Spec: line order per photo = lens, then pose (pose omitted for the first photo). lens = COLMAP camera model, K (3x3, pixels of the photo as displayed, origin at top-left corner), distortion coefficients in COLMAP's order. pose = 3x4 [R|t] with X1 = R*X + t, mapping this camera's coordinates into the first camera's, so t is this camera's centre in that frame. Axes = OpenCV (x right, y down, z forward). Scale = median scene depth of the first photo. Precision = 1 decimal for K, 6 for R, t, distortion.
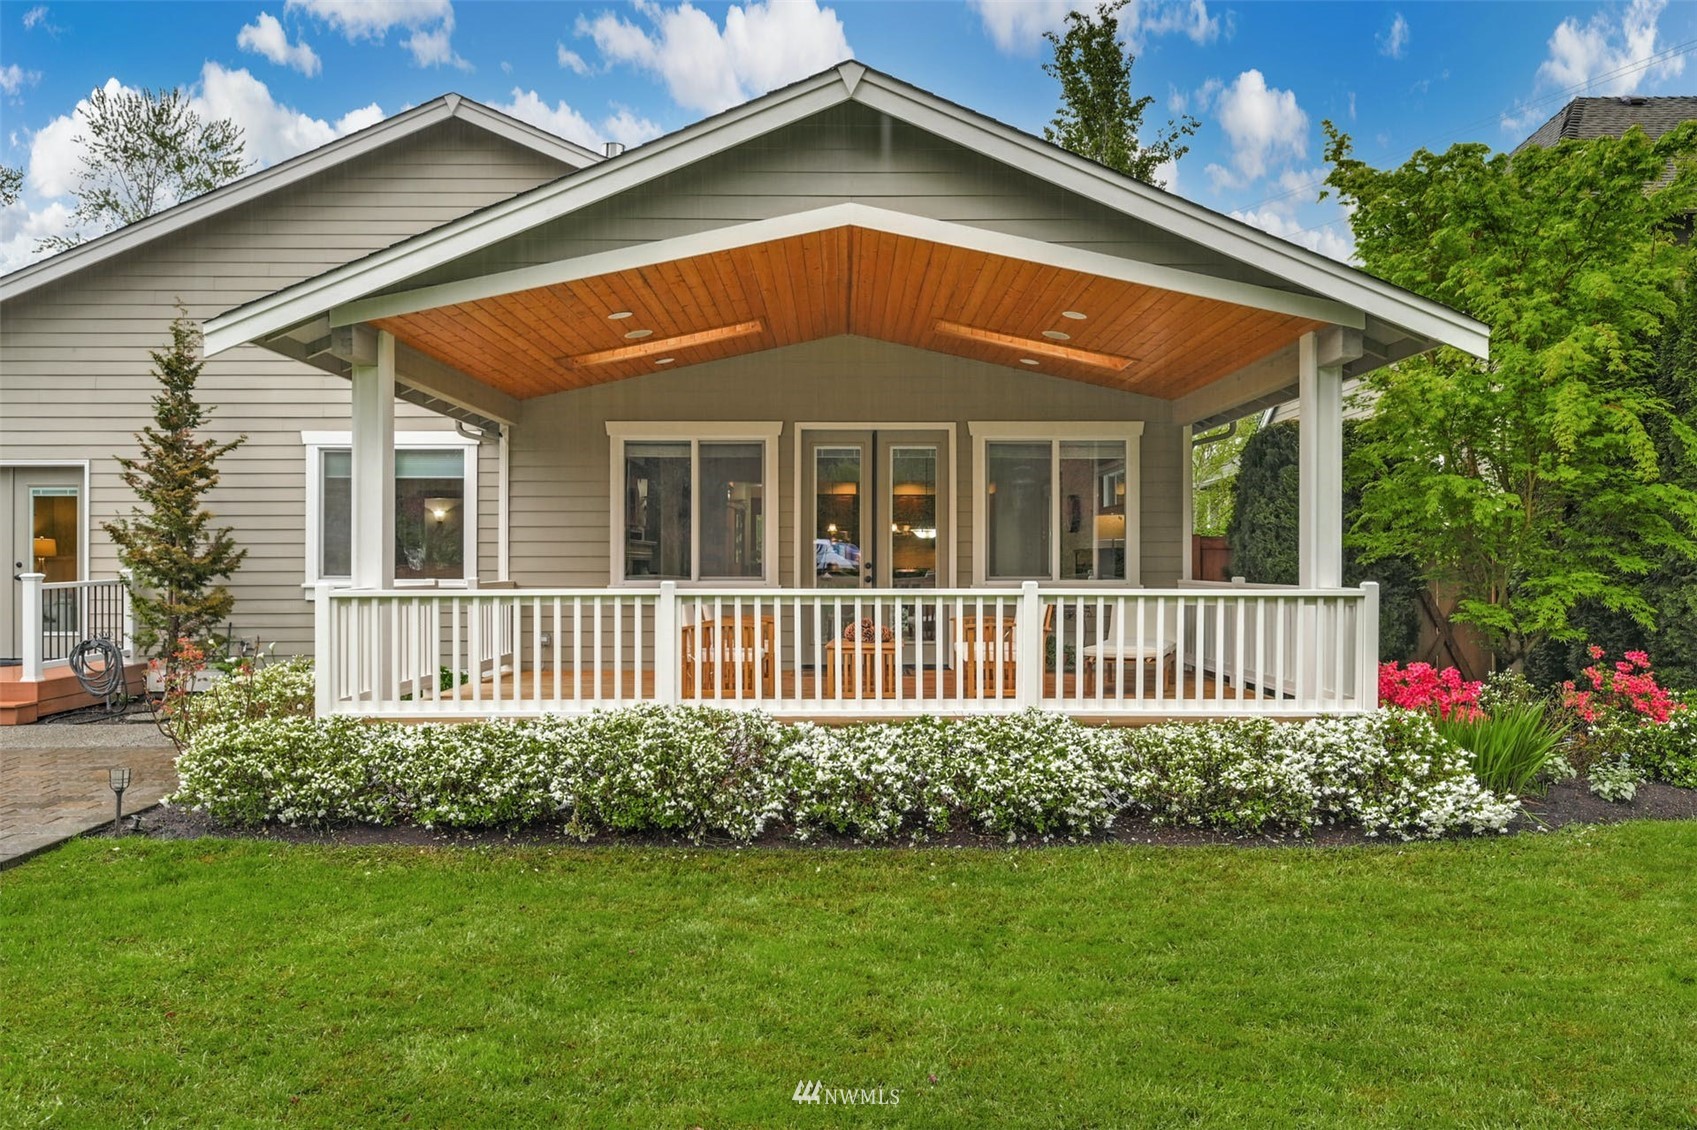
lens RADIAL K [[1240.9, 0, 848.5], [0, 1240.9, 565.0], [0, 0, 1]] dist [0.001679, 0.000326]
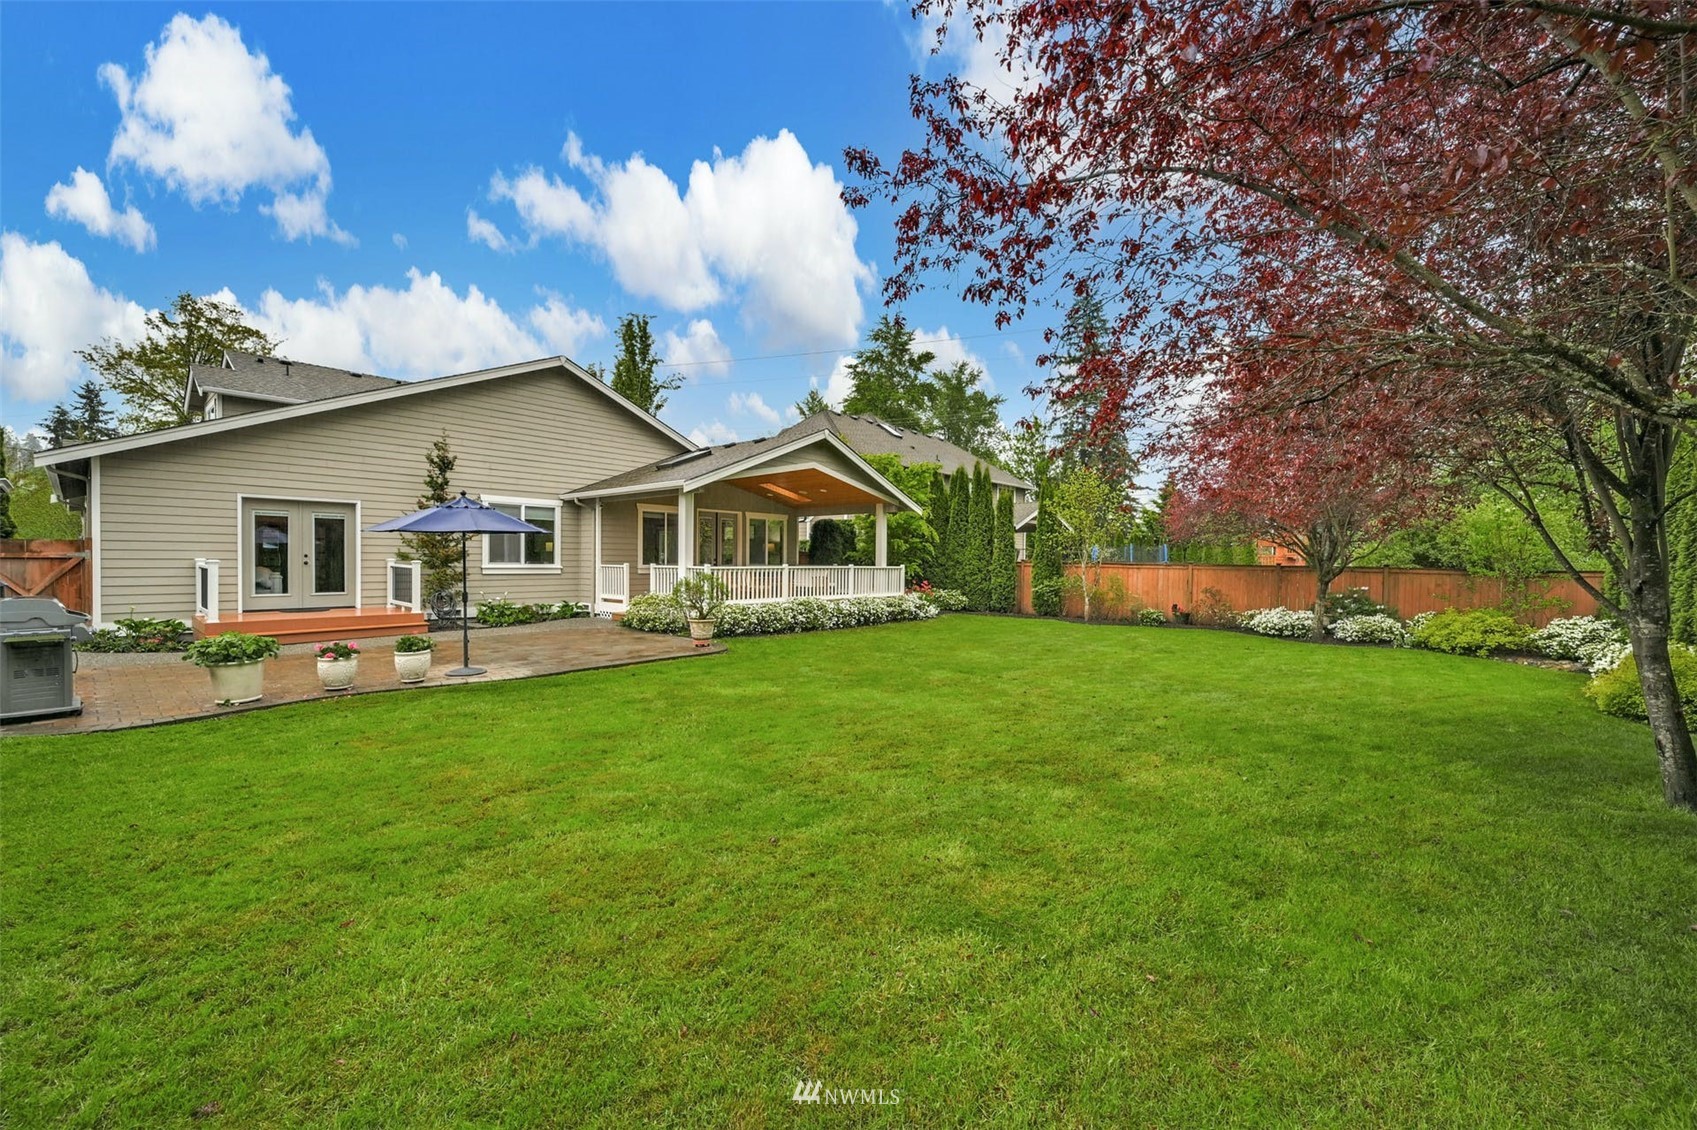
lens RADIAL K [[688.0, 0, 846.1], [0, 688.0, 570.7], [0, 0, 1]] dist [0.000895, 0.000077]
pose [[0.676594, -0.005299, 0.736337, -1.397381], [-0.014781, 0.999675, 0.020775, -0.014124], [-0.736208, -0.024940, 0.676296, -0.467007]]
